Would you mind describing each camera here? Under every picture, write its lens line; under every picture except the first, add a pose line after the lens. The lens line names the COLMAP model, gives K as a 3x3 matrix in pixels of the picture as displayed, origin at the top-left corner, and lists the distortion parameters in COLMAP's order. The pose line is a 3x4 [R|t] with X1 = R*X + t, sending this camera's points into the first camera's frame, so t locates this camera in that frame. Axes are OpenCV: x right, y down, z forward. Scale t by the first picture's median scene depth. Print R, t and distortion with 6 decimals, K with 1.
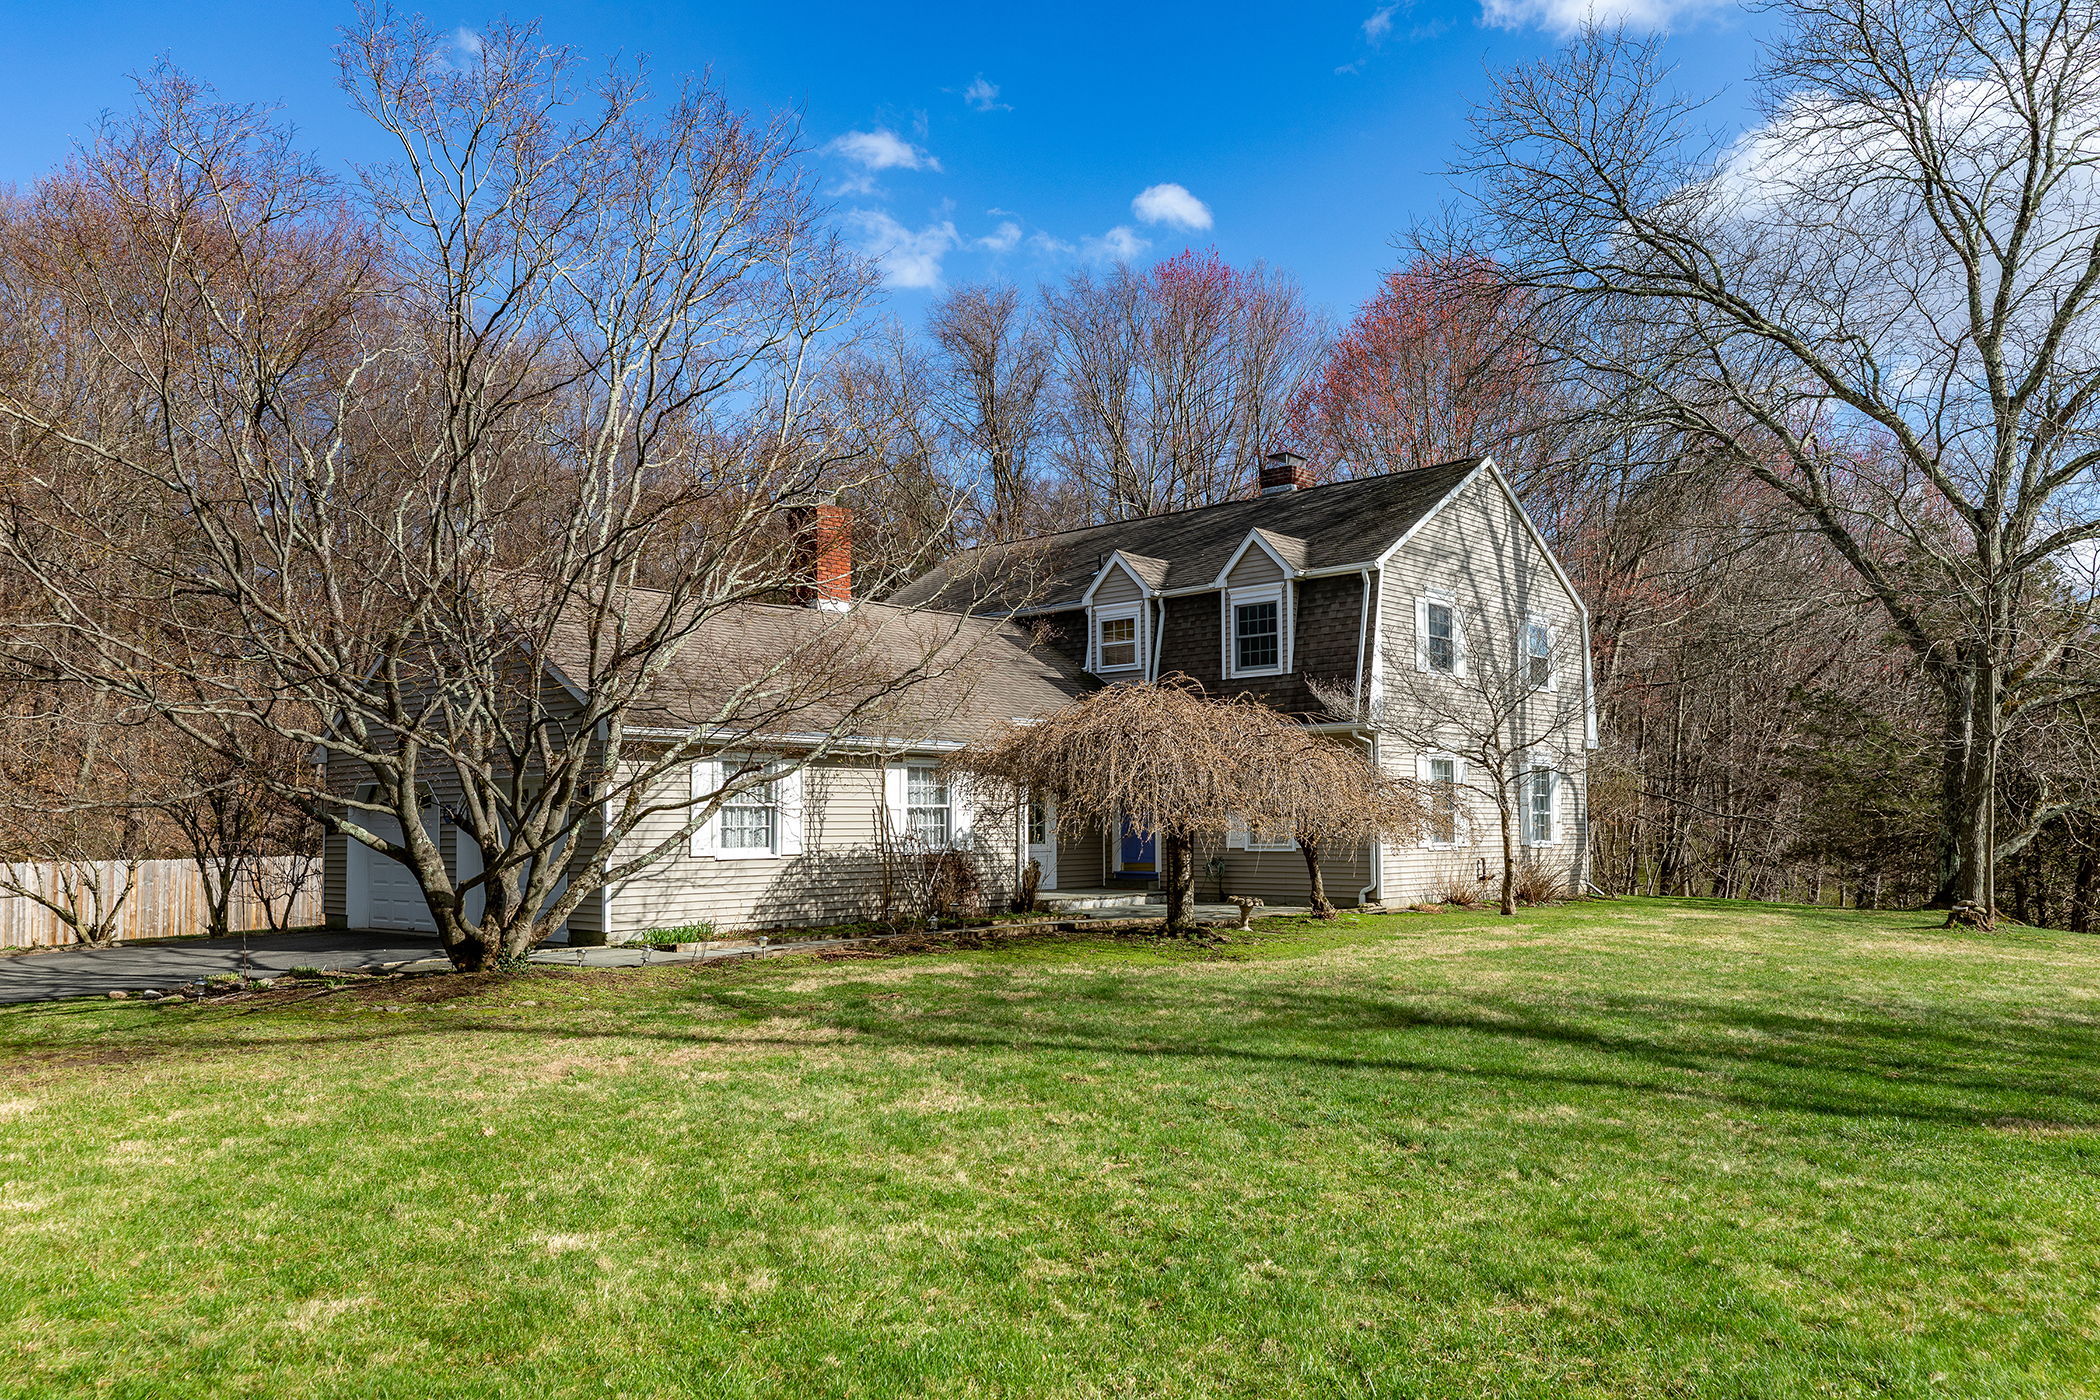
lens RADIAL K [[1629.7, 0, 1049.7], [0, 1629.7, 702.3], [0, 0, 1]] dist [-0.005102, -0.000919]
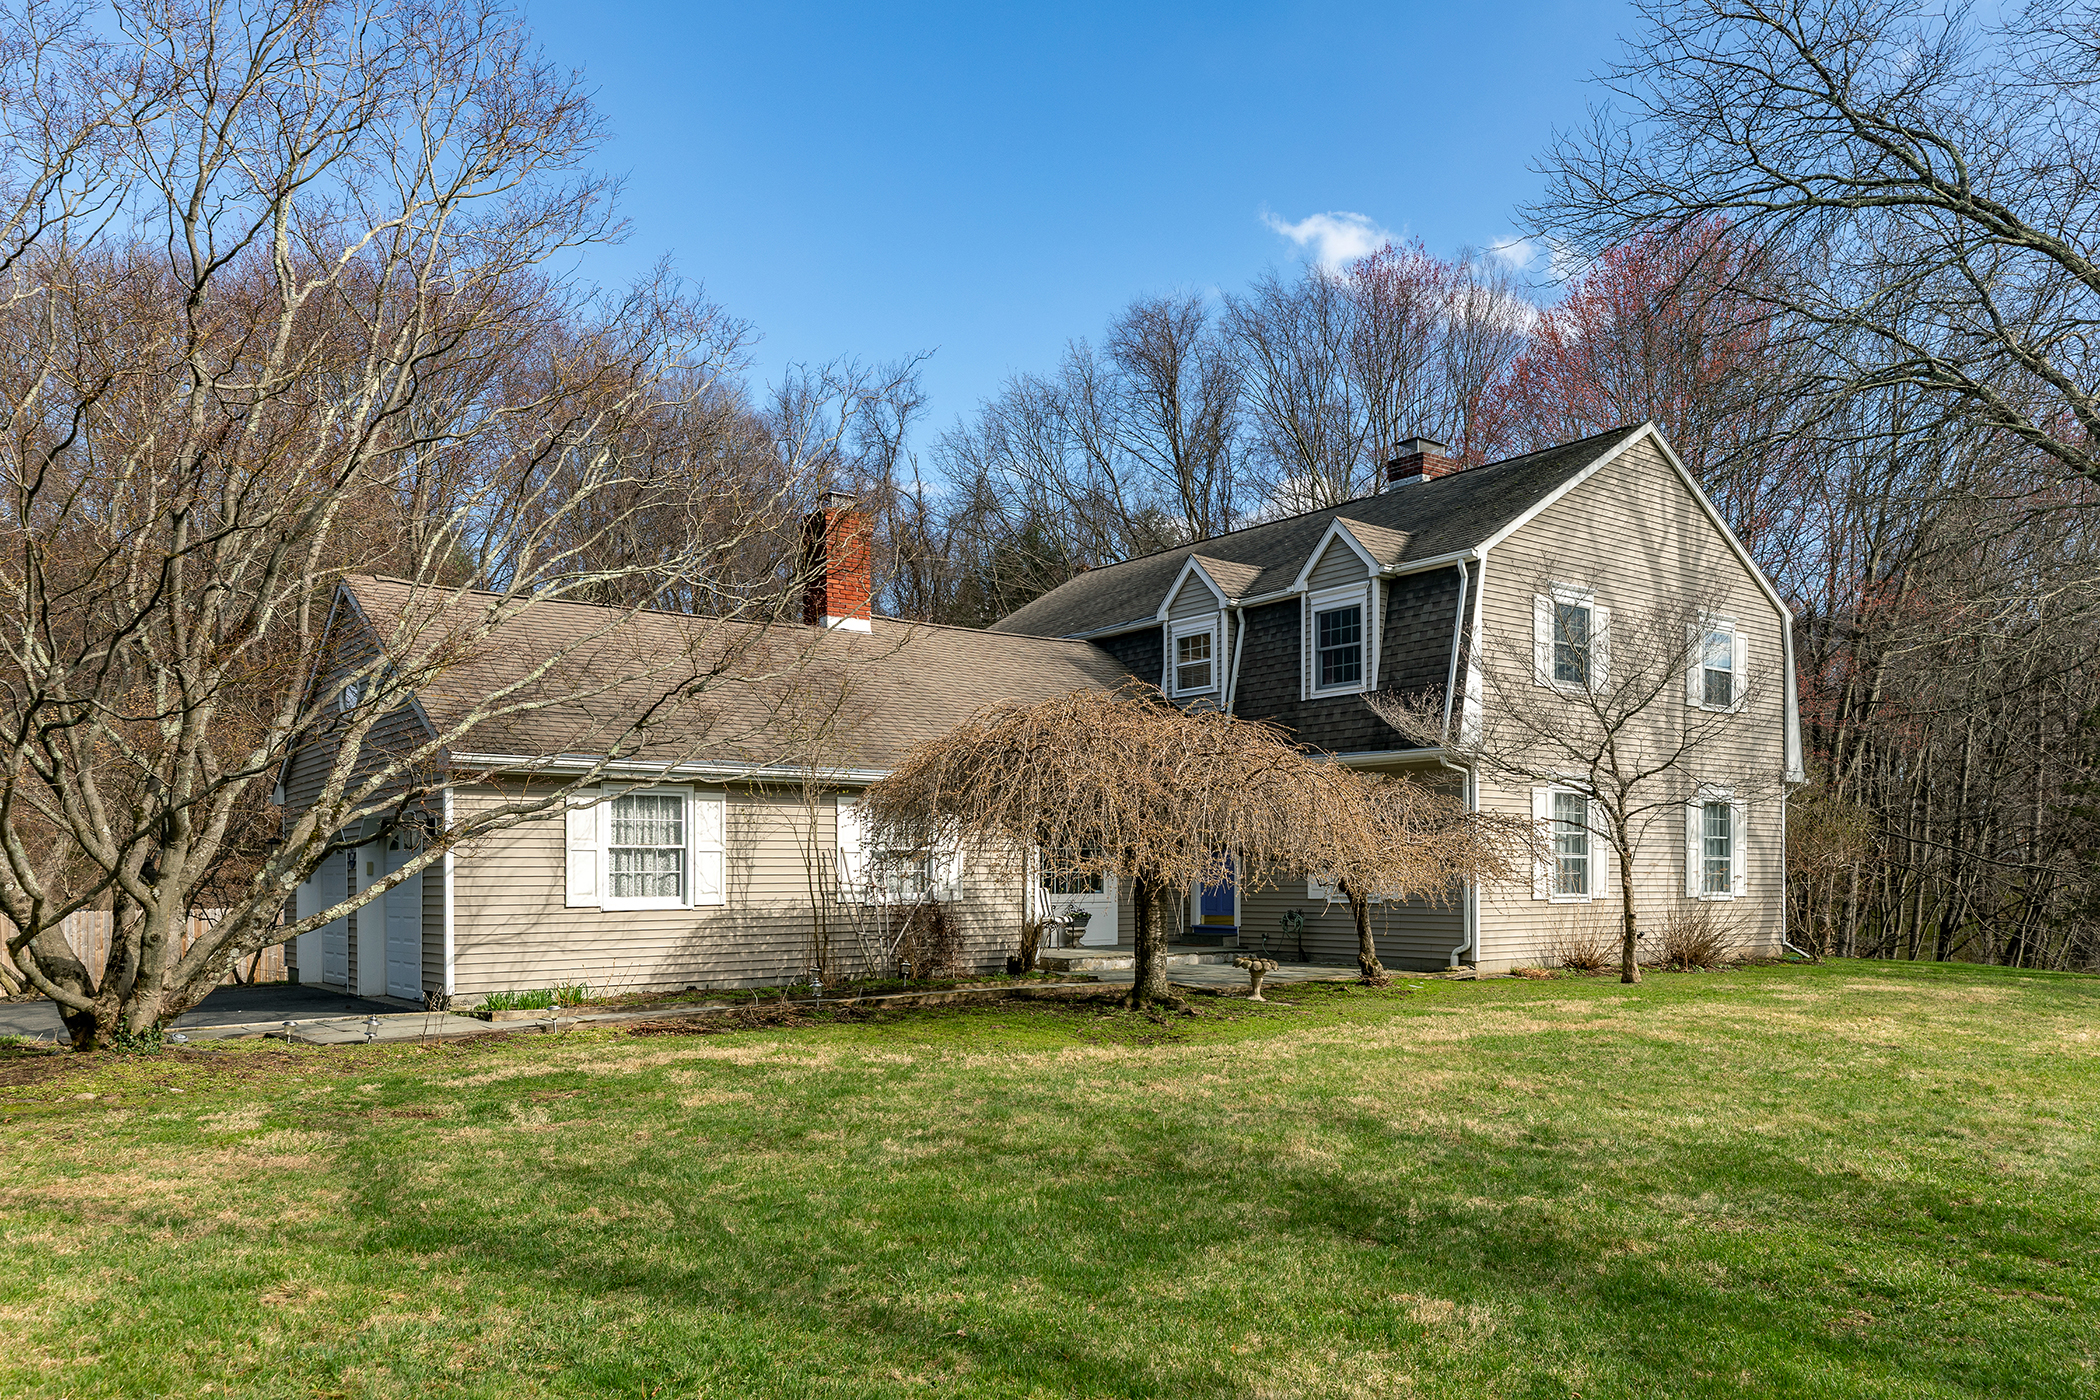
lens RADIAL K [[1629.5, 0, 1050.1], [0, 1629.5, 835.8], [0, 0, 1]] dist [0.044984, -0.035423]
pose [[0.986768, -0.003969, -0.162087, 0.117001], [0.012039, 0.998734, 0.048832, 0.013528], [0.161688, -0.050137, 0.985567, 0.144027]]
